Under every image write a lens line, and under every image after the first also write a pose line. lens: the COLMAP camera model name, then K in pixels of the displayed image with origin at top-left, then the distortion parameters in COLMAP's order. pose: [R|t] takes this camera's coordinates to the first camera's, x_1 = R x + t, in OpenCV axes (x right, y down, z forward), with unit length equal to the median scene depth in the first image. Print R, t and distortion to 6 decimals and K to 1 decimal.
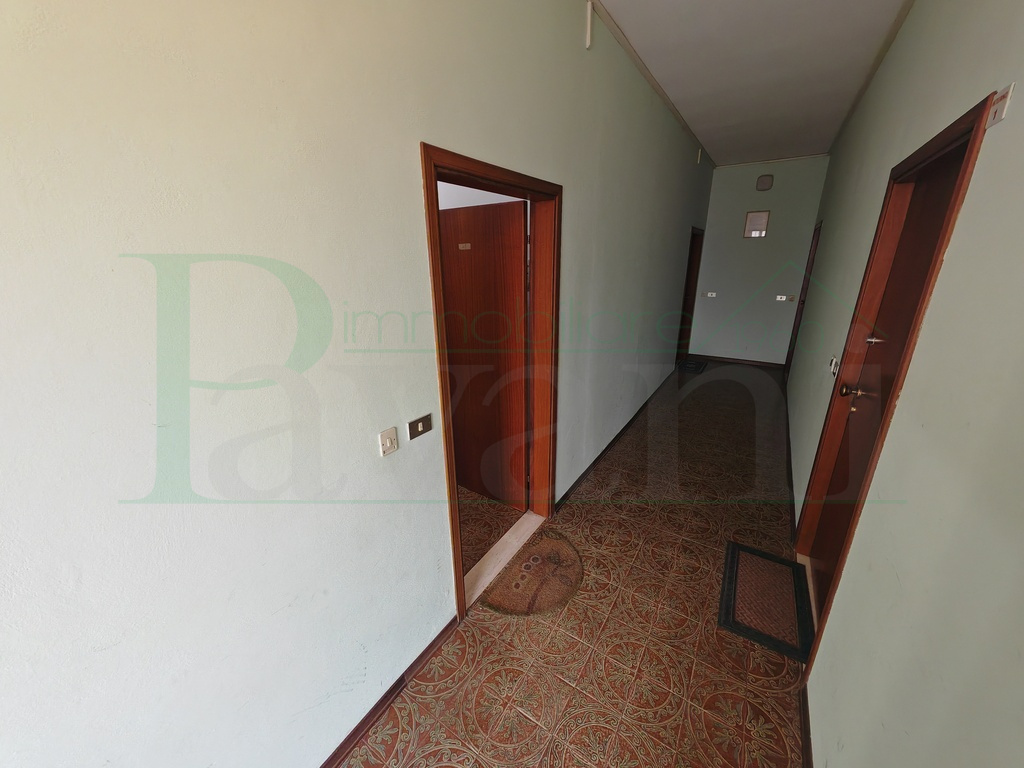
lens RADIAL K [[382.6, 0, 511.2], [0, 382.6, 383.8], [0, 0, 1]] dist [0.000575, 0.000478]
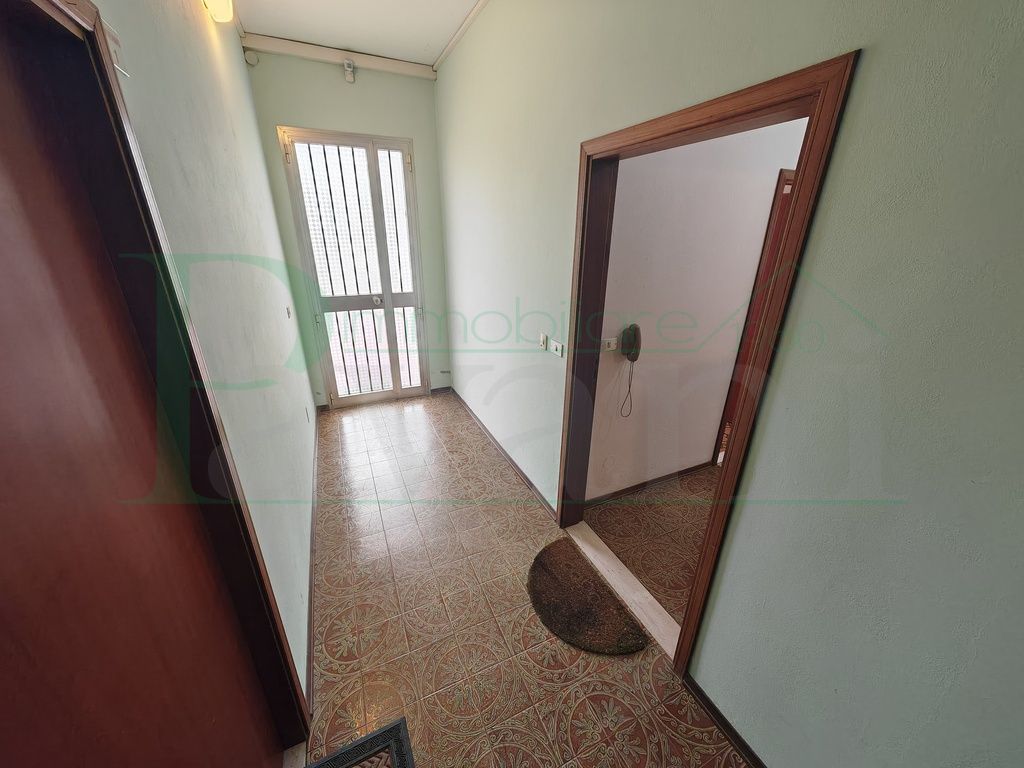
lens RADIAL K [[382.6, 0, 511.2], [0, 382.6, 383.8], [0, 0, 1]] dist [0.000575, 0.000478]
pose [[-0.528467, 0.325478, -0.784083, 0.753562], [-0.267715, 0.812571, 0.517742, -0.352761], [0.805637, 0.483521, -0.342281, 1.030154]]
